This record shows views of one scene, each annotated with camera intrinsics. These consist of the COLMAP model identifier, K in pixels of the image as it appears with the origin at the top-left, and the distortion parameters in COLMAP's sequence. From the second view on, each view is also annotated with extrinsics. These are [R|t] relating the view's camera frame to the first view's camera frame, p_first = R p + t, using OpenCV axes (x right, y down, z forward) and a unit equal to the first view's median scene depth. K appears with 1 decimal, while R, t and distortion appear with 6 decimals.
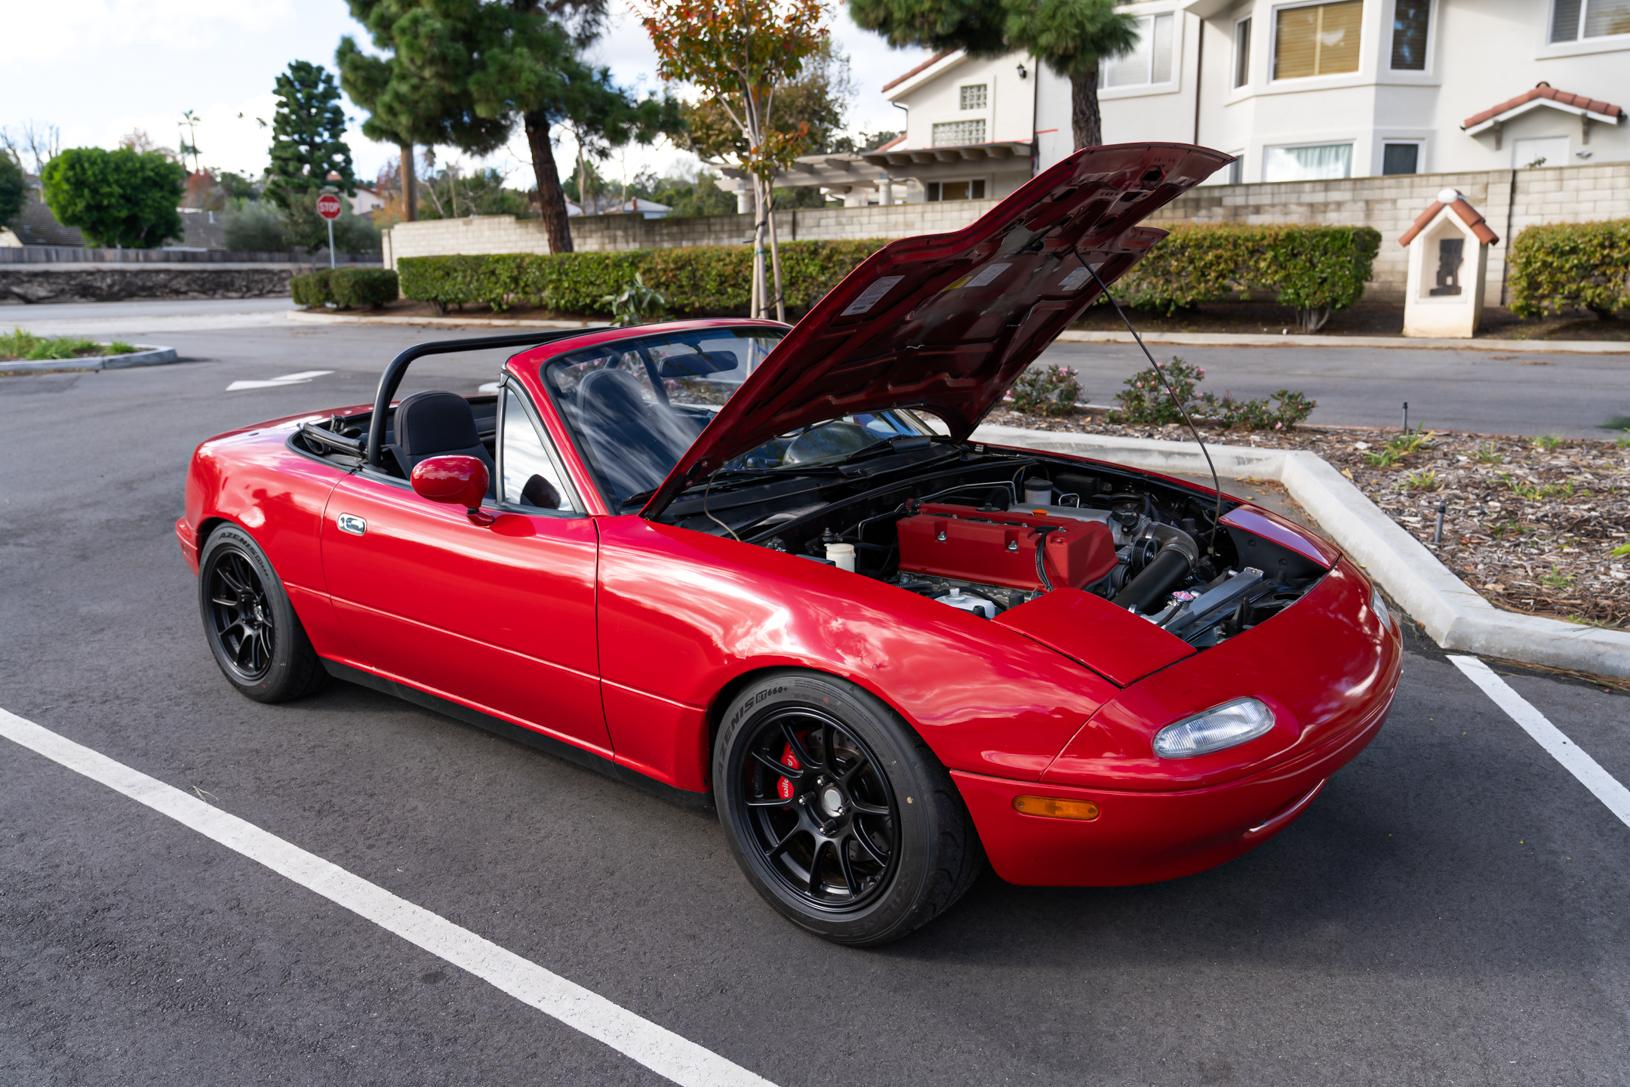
lens RADIAL K [[1271.1, 0, 815.0], [0, 1271.1, 543.5], [0, 0, 1]] dist [-0.004395, 0.001450]
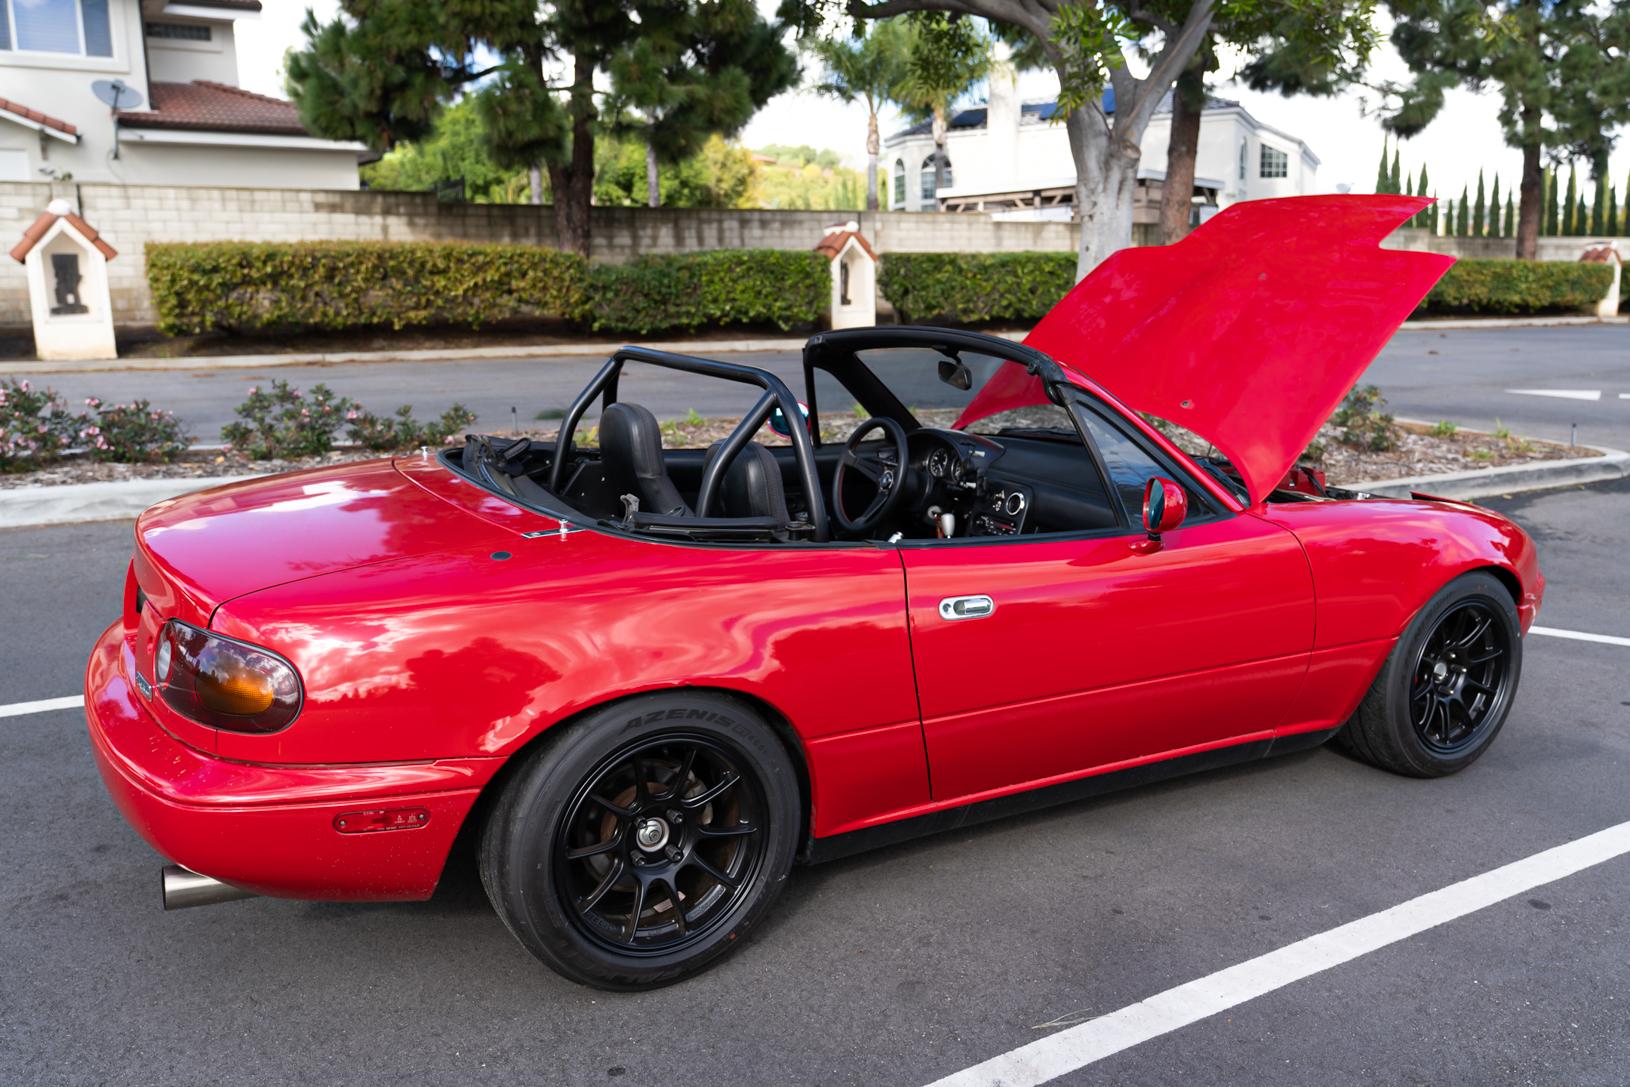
lens RADIAL K [[1312.4, 0, 815.0], [0, 1312.4, 543.5], [0, 0, 1]] dist [-0.000564, 0.000005]
pose [[0.361133, -0.169719, 0.916940, -0.704616], [0.189960, 0.976069, 0.105848, -0.096557], [-0.912961, 0.135956, 0.384731, 0.503526]]
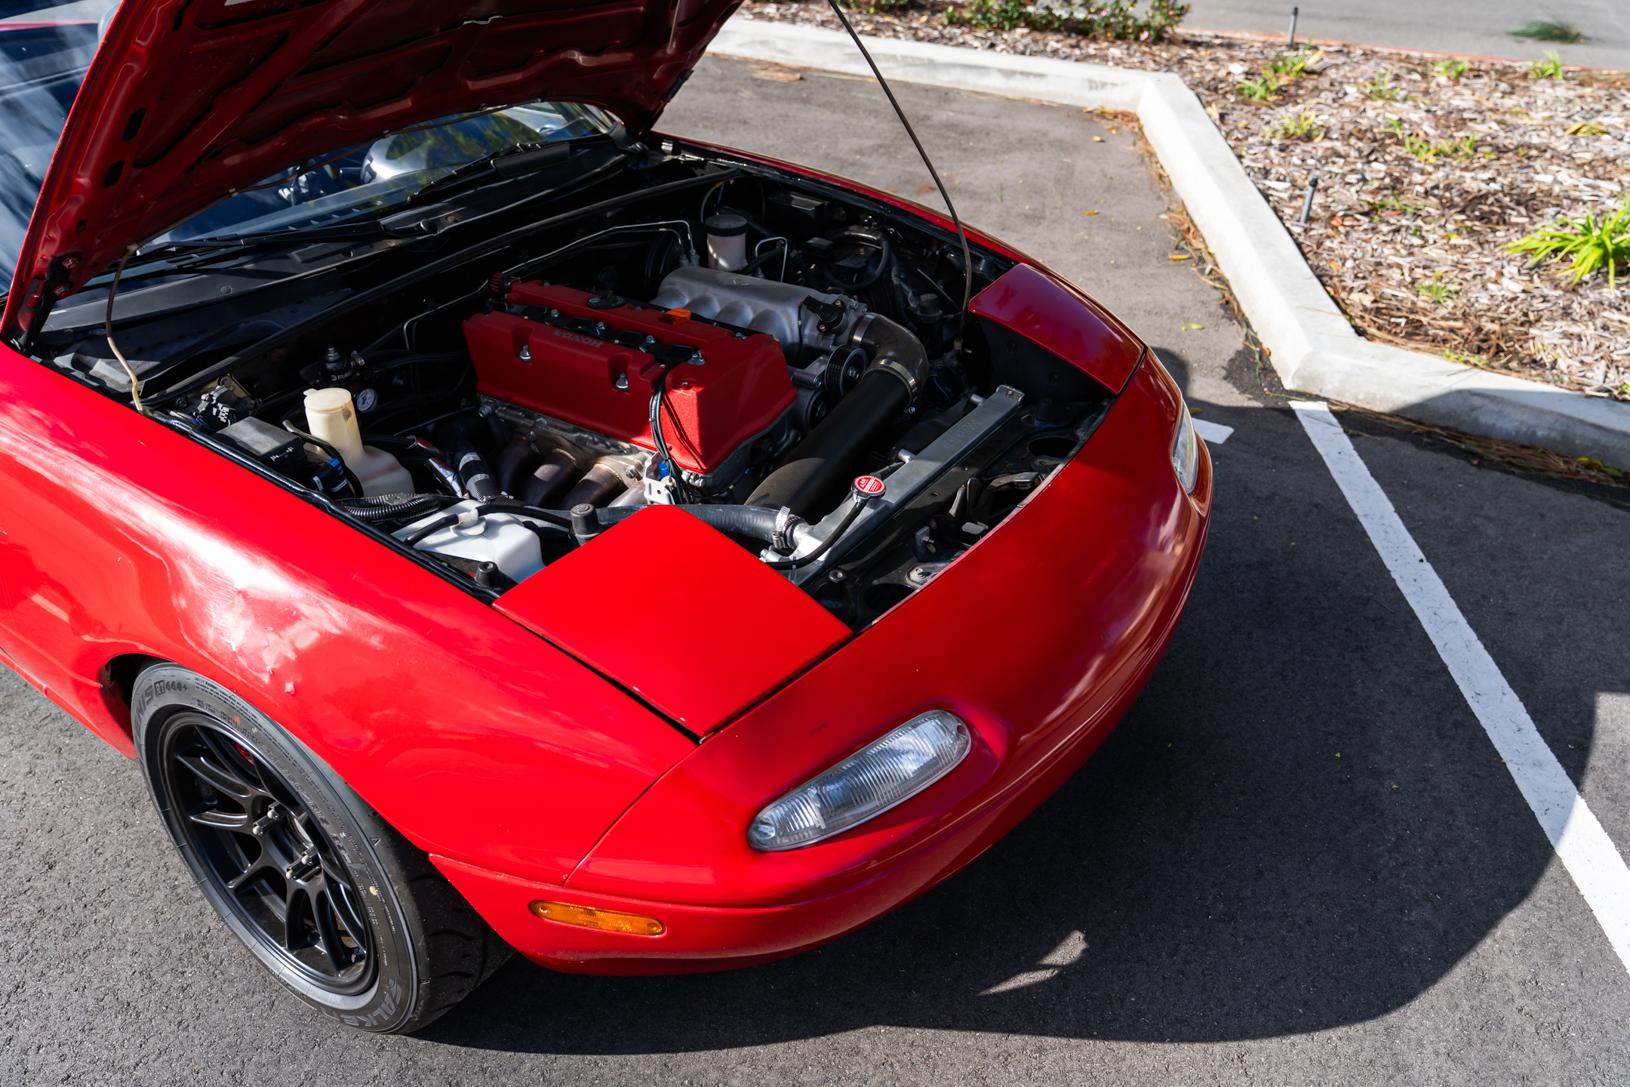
lens RADIAL K [[1271.1, 0, 815.0], [0, 1271.1, 543.5], [0, 0, 1]] dist [-0.004395, 0.001450]
pose [[0.995743, -0.027078, 0.088105, 0.093398], [-0.002772, 0.946643, 0.322273, -0.060620], [-0.092131, -0.321145, 0.942538, 0.180960]]
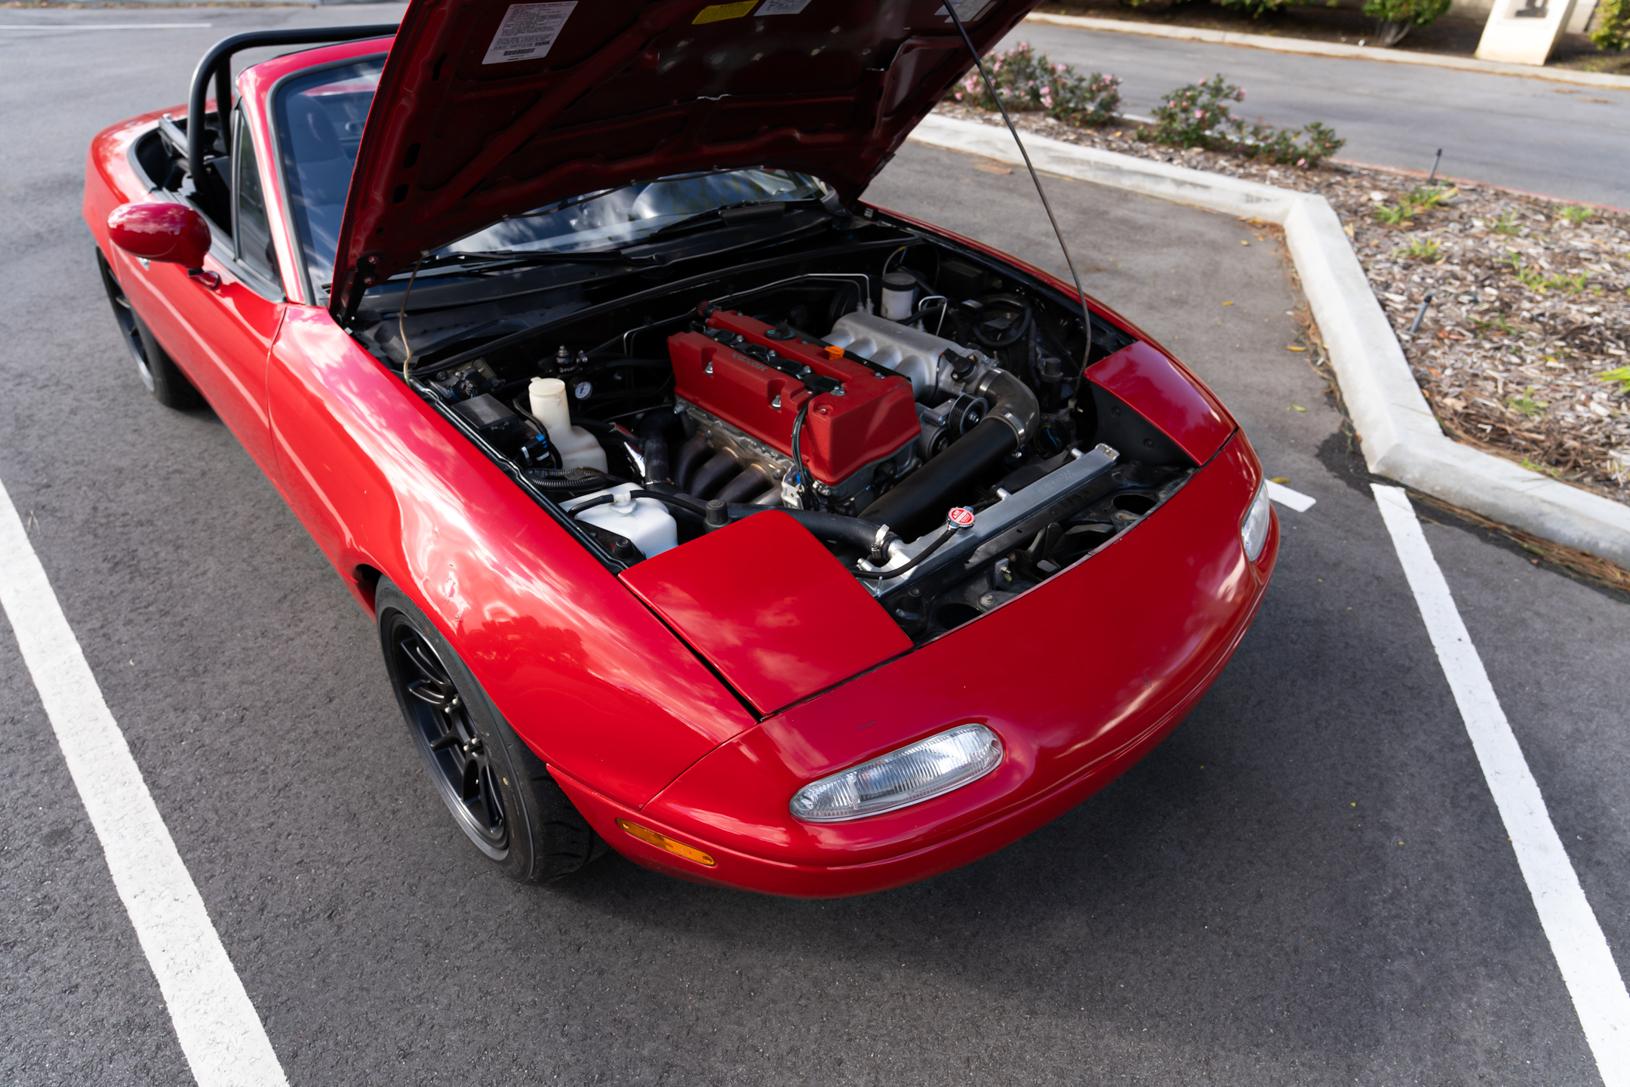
lens RADIAL K [[939.4, 0, 811.6], [0, 939.4, 550.0], [0, 0, 1]] dist [-0.019868, 0.005330]
pose [[0.988287, 0.124218, -0.088648, 0.115075], [-0.083771, 0.927139, 0.365235, -0.060005], [0.127557, -0.353531, 0.926685, 0.215597]]
